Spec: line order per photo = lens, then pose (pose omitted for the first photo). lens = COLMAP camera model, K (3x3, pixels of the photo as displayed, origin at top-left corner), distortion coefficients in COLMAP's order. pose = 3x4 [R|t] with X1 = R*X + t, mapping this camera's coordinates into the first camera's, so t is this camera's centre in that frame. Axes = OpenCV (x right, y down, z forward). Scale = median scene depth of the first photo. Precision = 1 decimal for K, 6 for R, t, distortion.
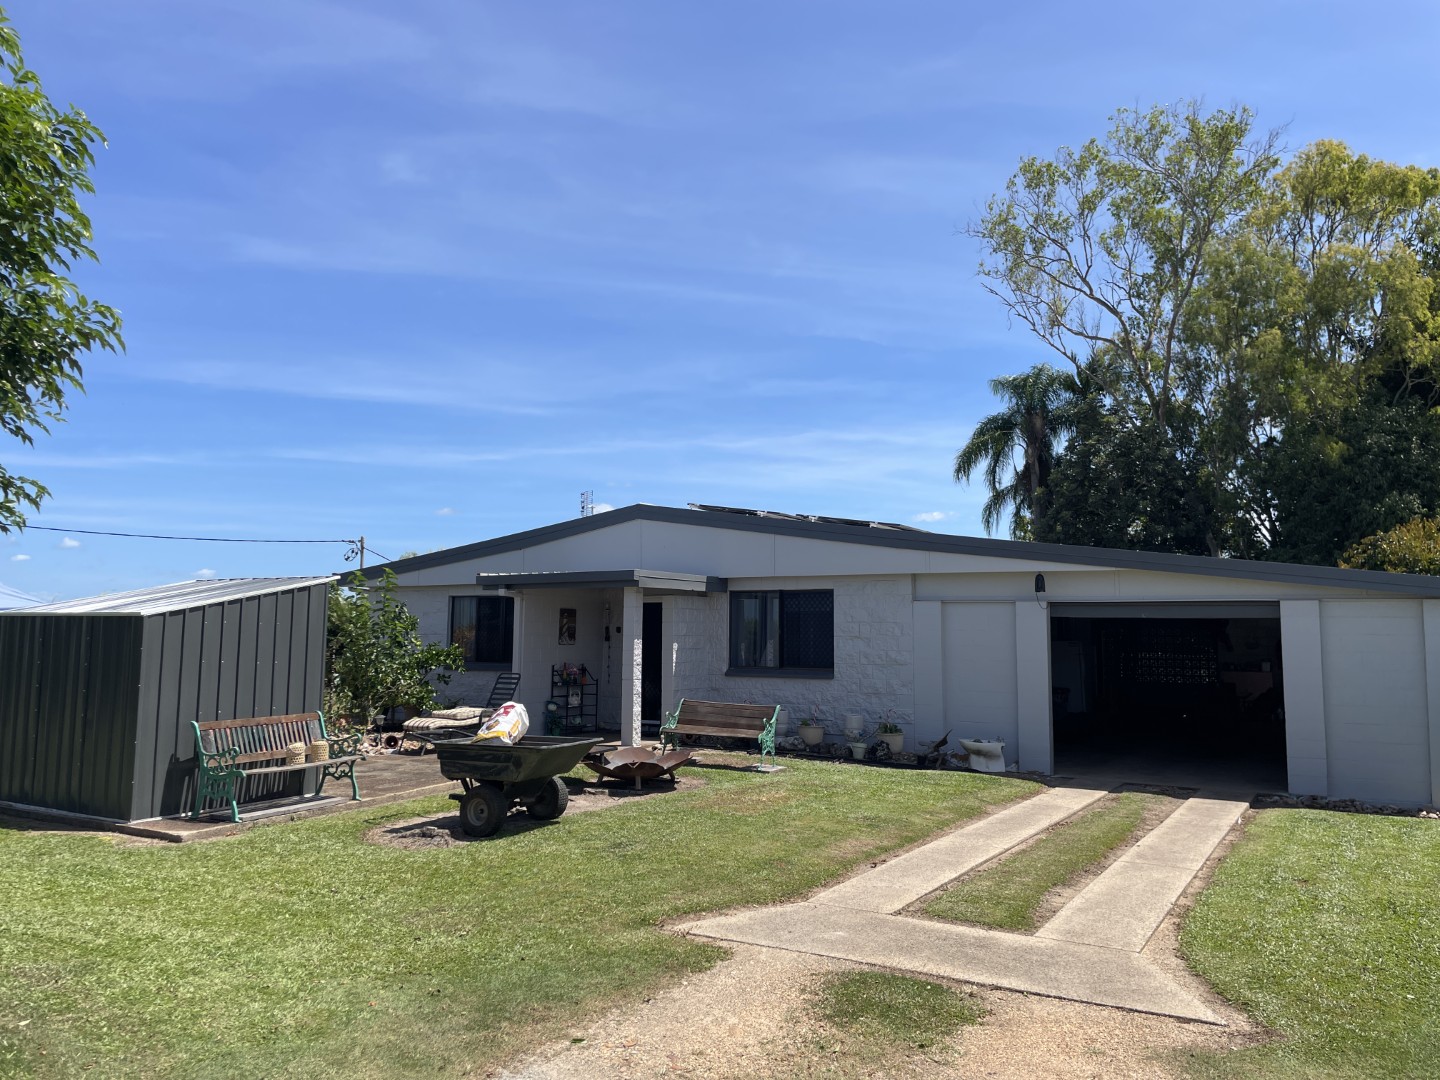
lens RADIAL K [[1108.6, 0, 728.9], [0, 1108.6, 528.5], [0, 0, 1]] dist [0.078281, -0.101738]
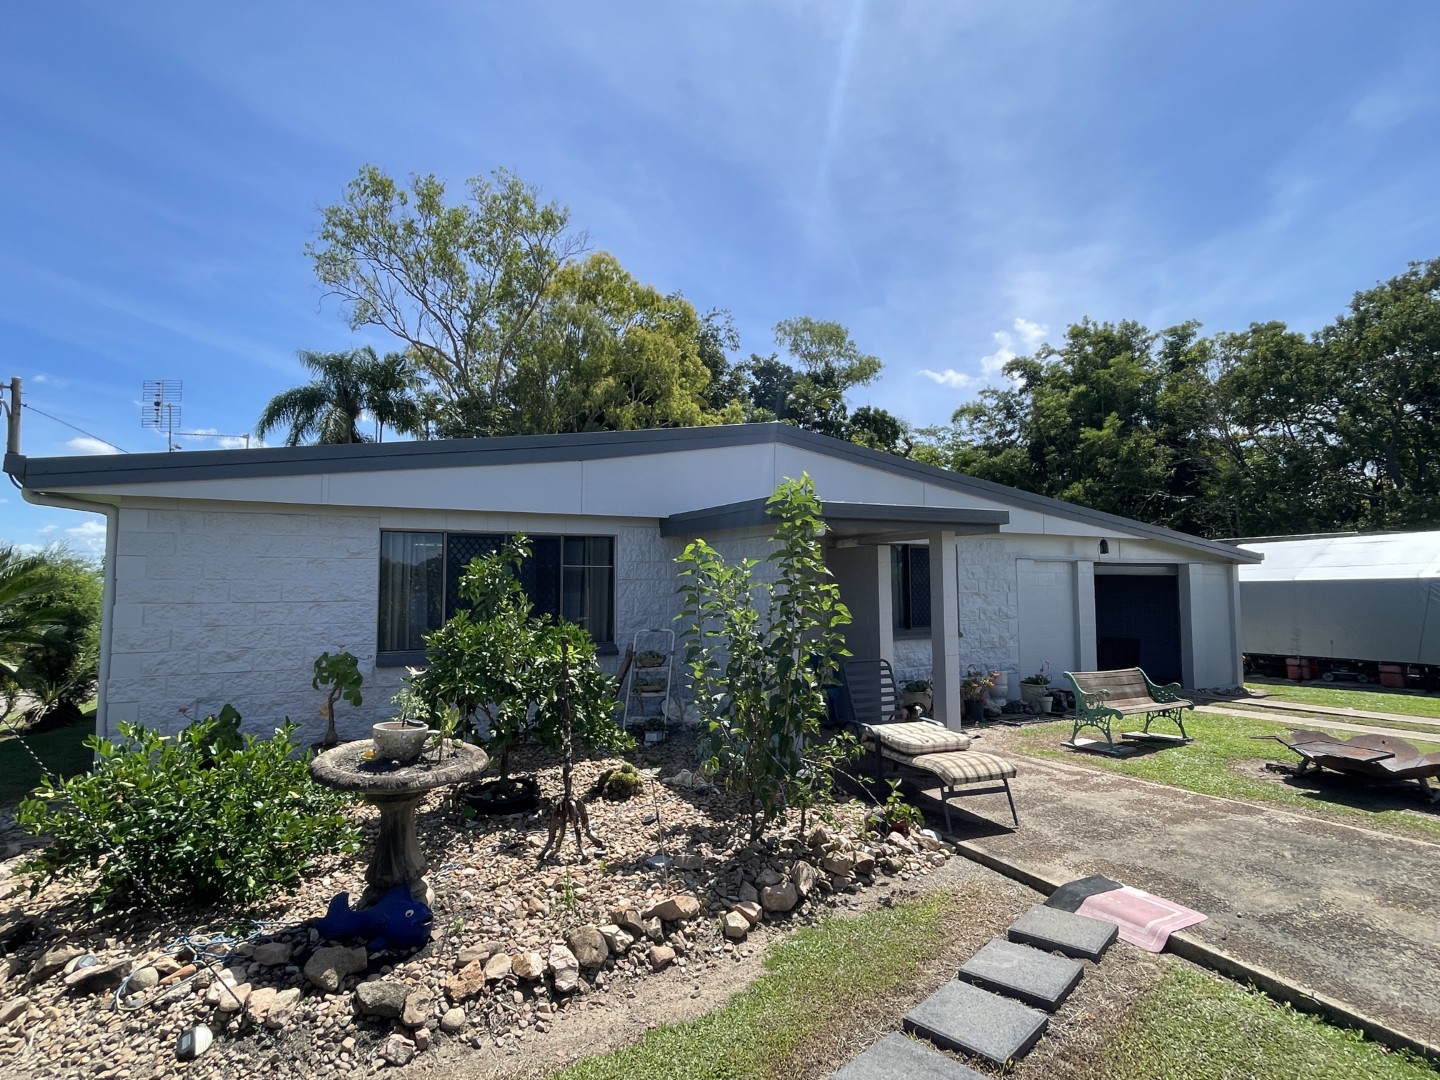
lens RADIAL K [[758.9, 0, 722.7], [0, 758.9, 543.7], [0, 0, 1]] dist [-0.003566, 0.000046]
pose [[0.532013, 0.038605, 0.845855, -0.607960], [-0.072993, 0.997332, 0.000392, 0.072375], [-0.843584, -0.061950, 0.533412, 0.862374]]
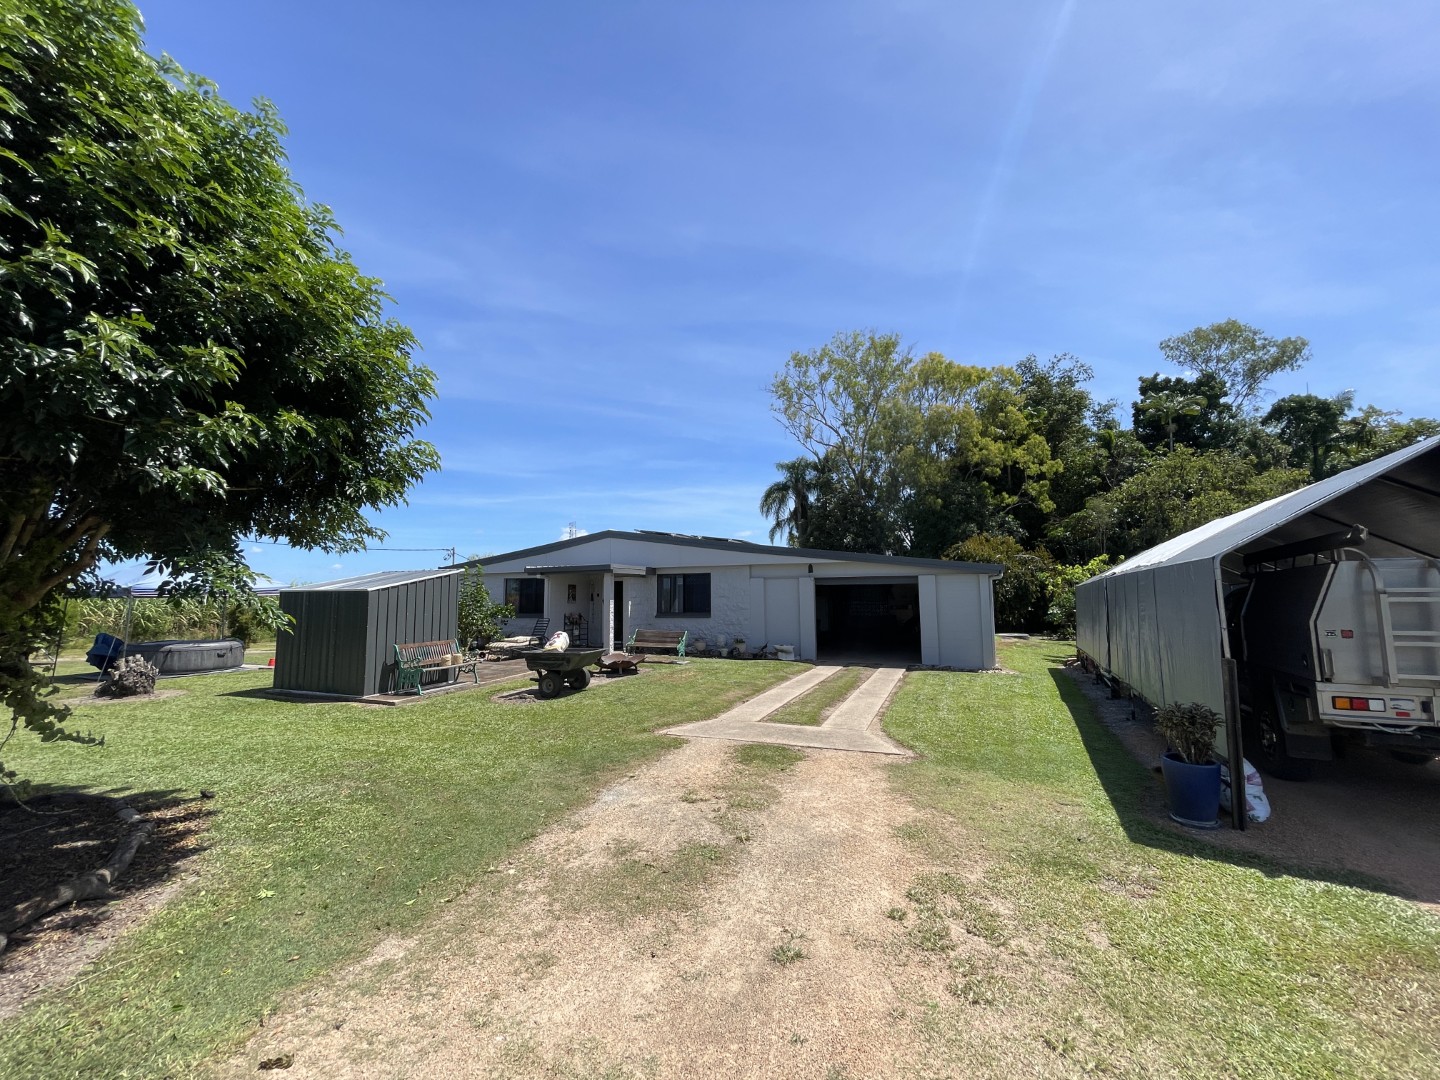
lens RADIAL K [[593.3, 0, 723.3], [0, 593.3, 542.0], [0, 0, 1]] dist [-0.003310, 0.000479]
pose [[0.989155, -0.004008, 0.146823, -0.040554], [0.003470, 0.999986, 0.003925, -0.005125], [-0.146837, -0.003373, 0.989155, -0.062164]]
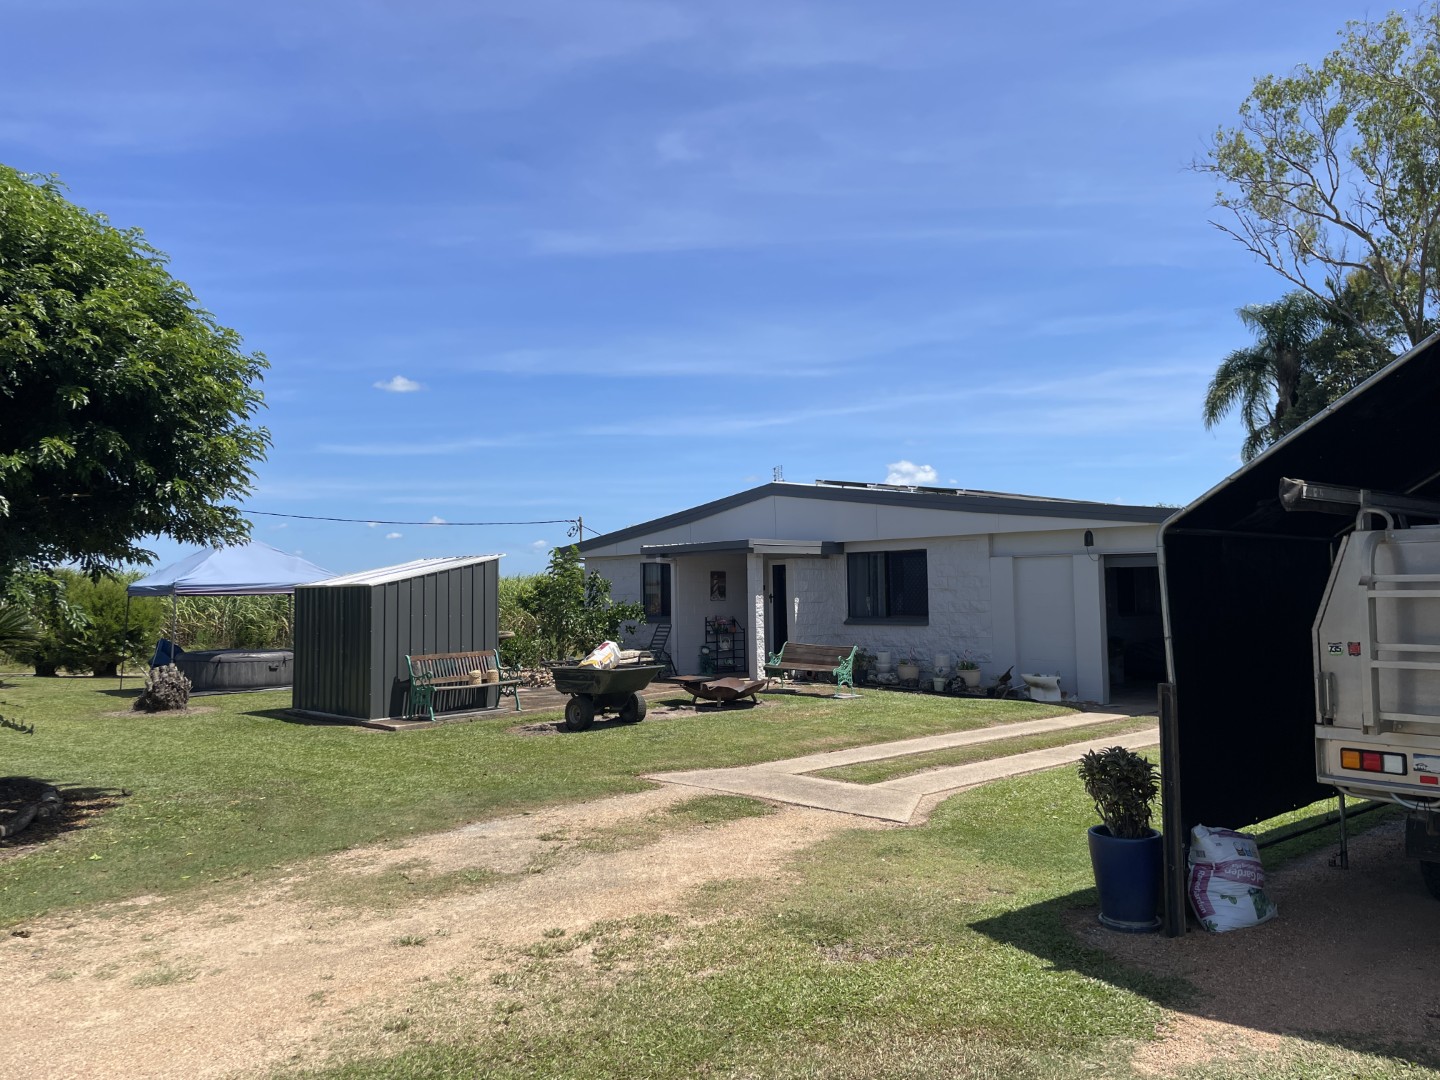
lens RADIAL K [[1108.6, 0, 706.4], [0, 1108.6, 547.8], [0, 0, 1]] dist [0.078281, -0.101738]
pose [[0.961070, -0.034175, -0.274182, 0.202807], [0.049015, 0.997670, 0.047455, -0.014116], [0.271921, -0.059046, 0.960506, -0.196515]]
